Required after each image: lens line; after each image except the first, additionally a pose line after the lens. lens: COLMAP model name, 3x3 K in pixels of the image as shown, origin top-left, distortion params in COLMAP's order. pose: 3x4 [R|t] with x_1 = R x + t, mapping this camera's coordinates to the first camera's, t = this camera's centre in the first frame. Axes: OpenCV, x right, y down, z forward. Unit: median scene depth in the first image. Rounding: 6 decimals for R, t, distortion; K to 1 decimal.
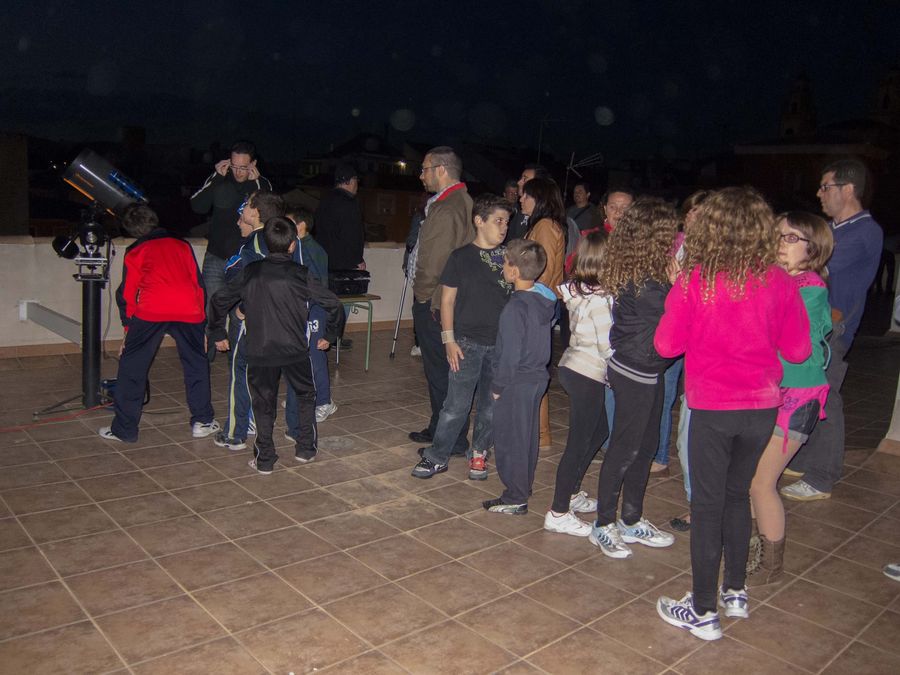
lens RADIAL K [[752.8, 0, 452.0], [0, 752.8, 327.2], [0, 0, 1]] dist [-0.048364, -0.005565]
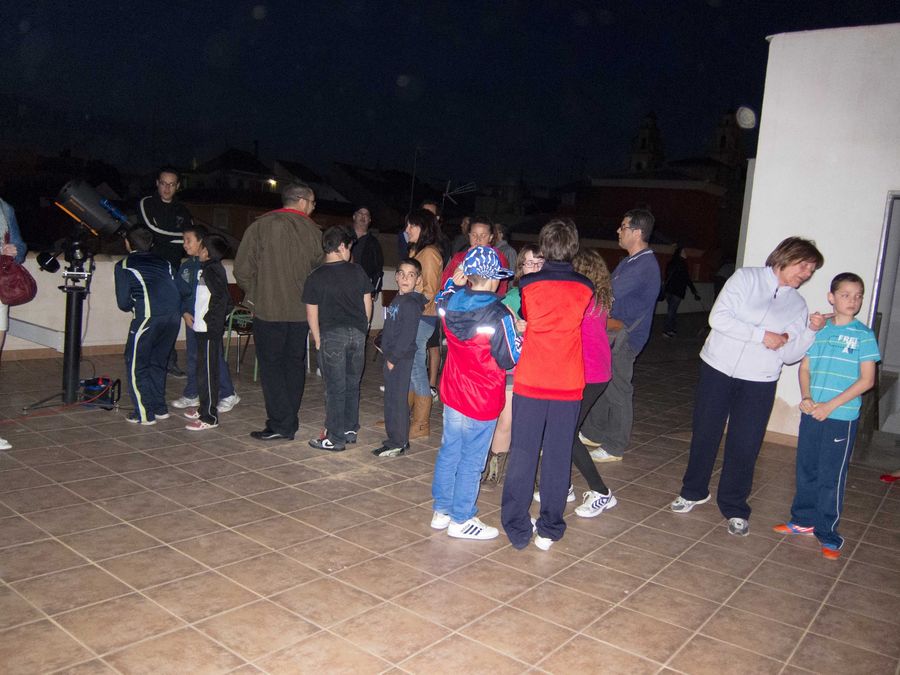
lens RADIAL K [[733.2, 0, 450.0], [0, 733.2, 337.5], [0, 0, 1]] dist [-0.002244, -0.124751]
pose [[0.984979, 0.008238, 0.172480, -0.136425], [-0.006296, 0.999911, -0.011804, 0.020849], [-0.172562, 0.010541, 0.984942, -0.247388]]
